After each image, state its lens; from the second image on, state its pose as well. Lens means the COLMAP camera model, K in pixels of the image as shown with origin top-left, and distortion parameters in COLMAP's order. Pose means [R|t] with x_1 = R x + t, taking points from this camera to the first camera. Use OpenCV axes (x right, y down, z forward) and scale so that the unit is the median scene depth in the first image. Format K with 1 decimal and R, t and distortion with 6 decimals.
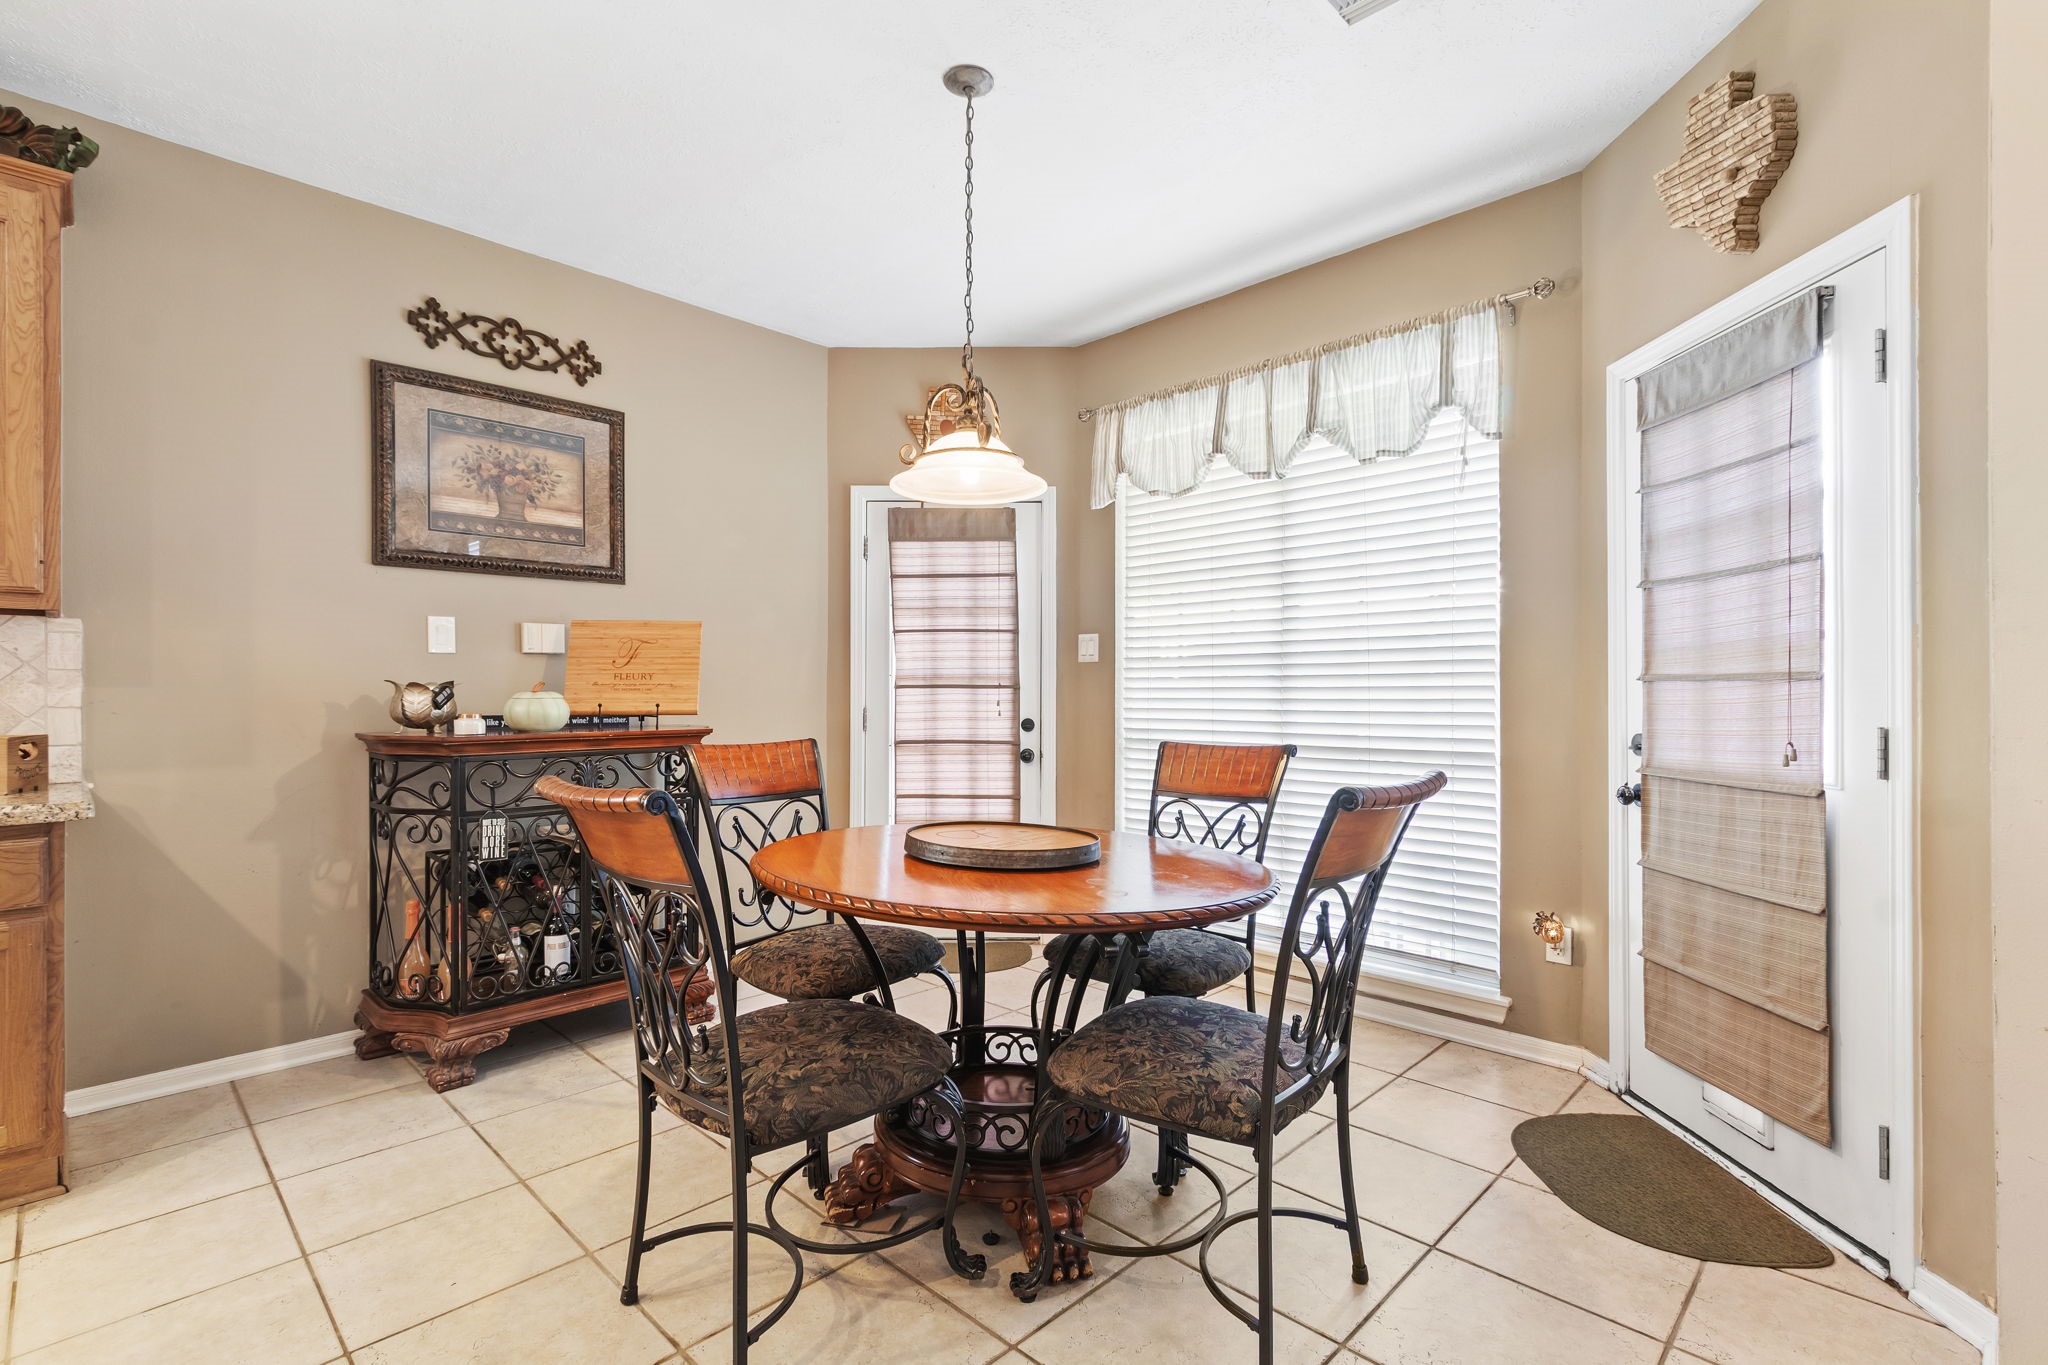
lens RADIAL K [[936.7, 0, 1028.5], [0, 936.7, 686.3], [0, 0, 1]] dist [0.002707, -0.002454]
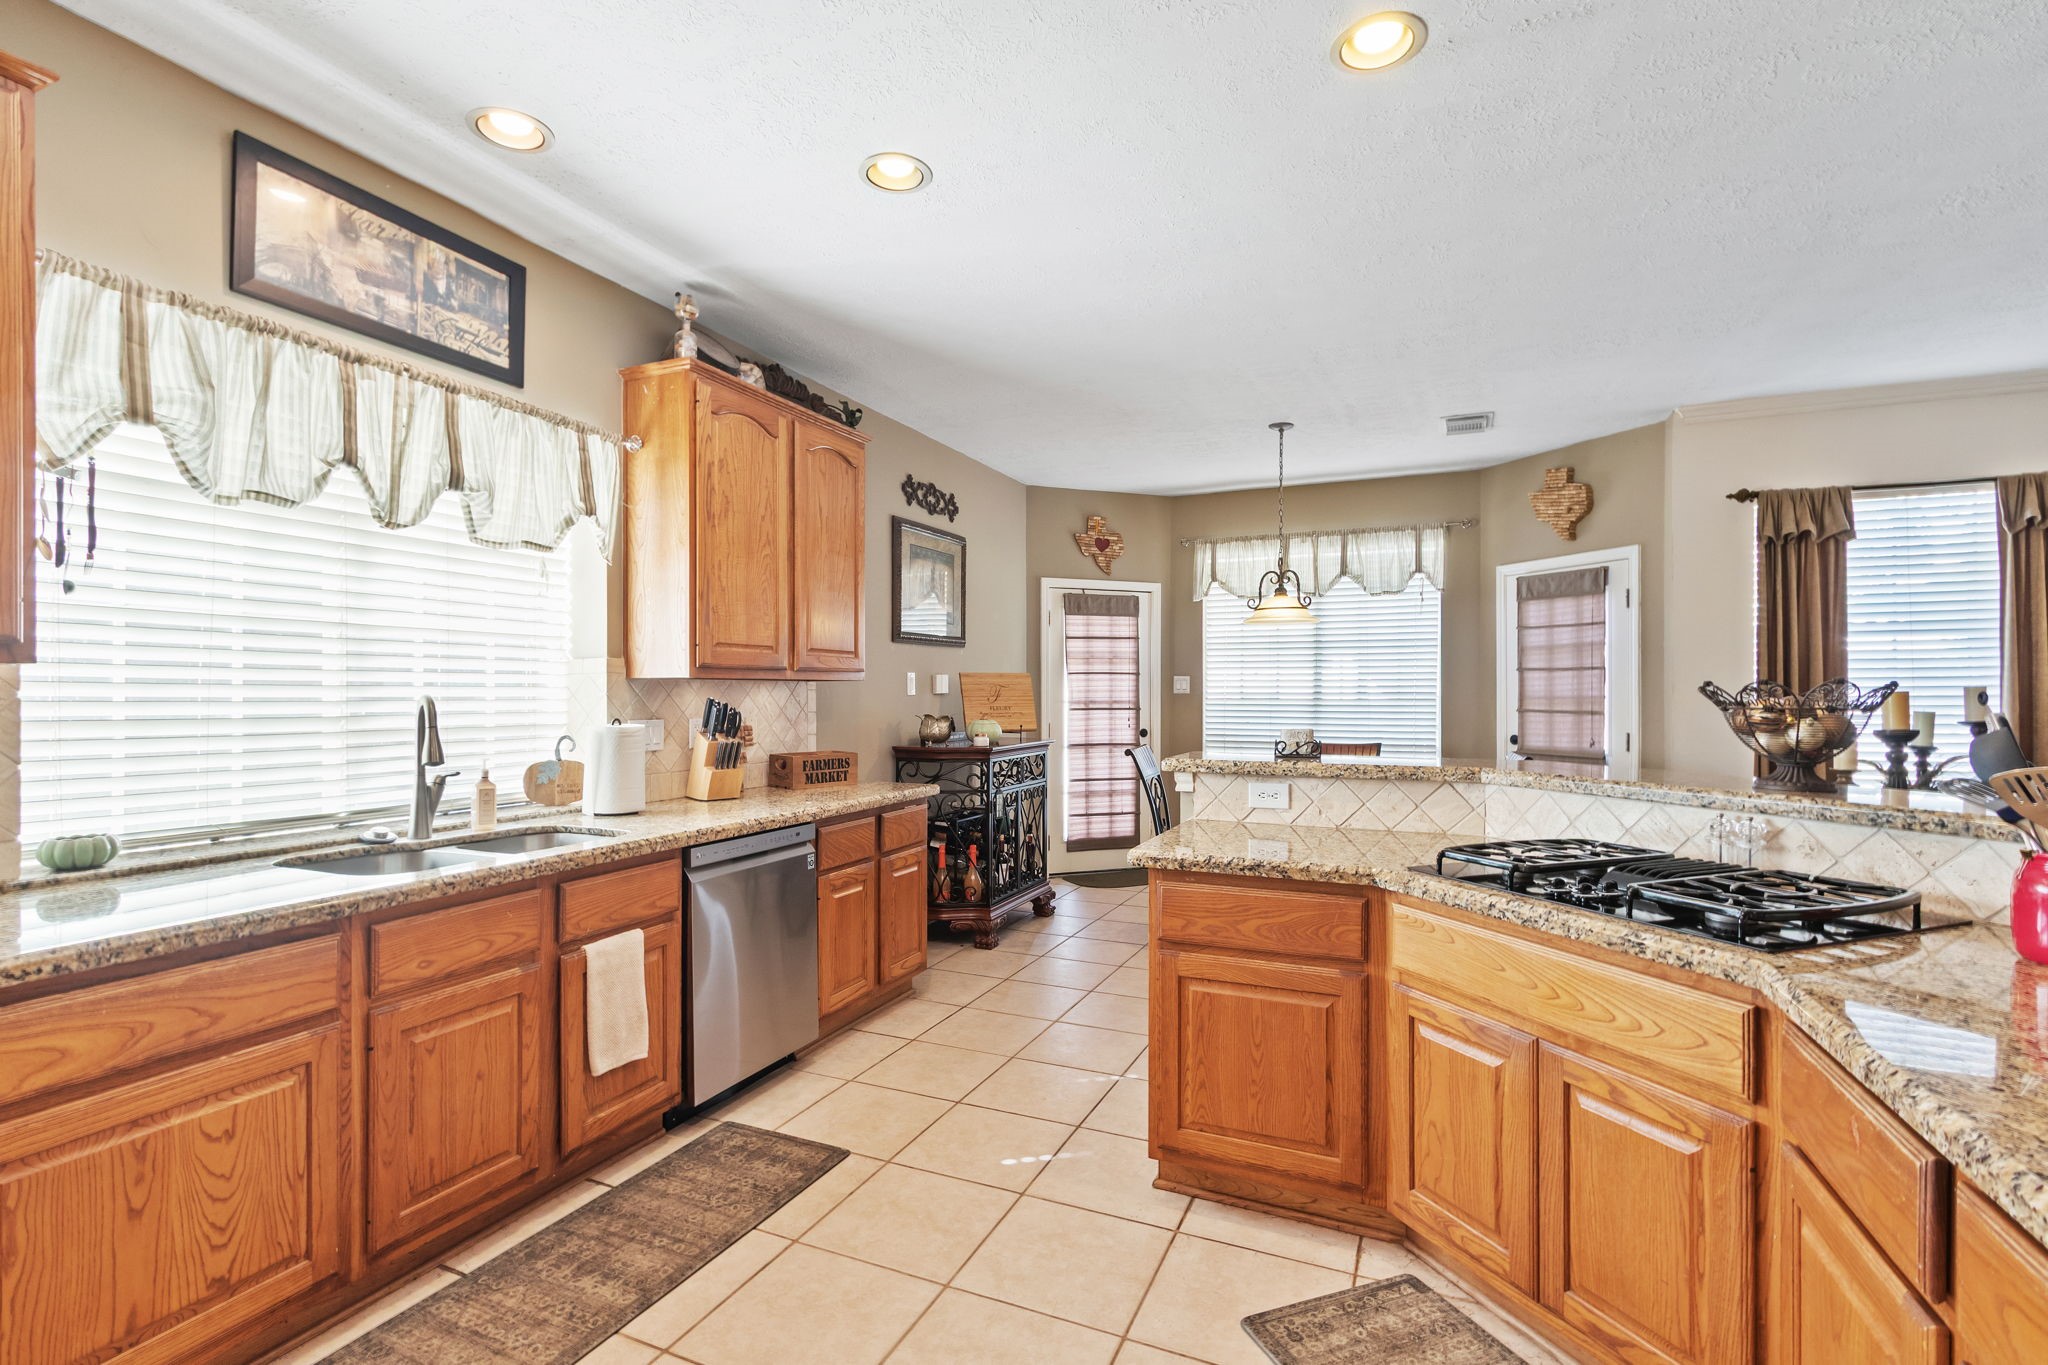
lens RADIAL K [[936.7, 0, 1033.0], [0, 936.7, 685.3], [0, 0, 1]] dist [0.002707, -0.002454]
pose [[0.936643, 0.001212, 0.350284, -0.996566], [-0.002060, 0.999996, 0.002048, -0.056935], [-0.350280, -0.002640, 0.936641, -0.573030]]
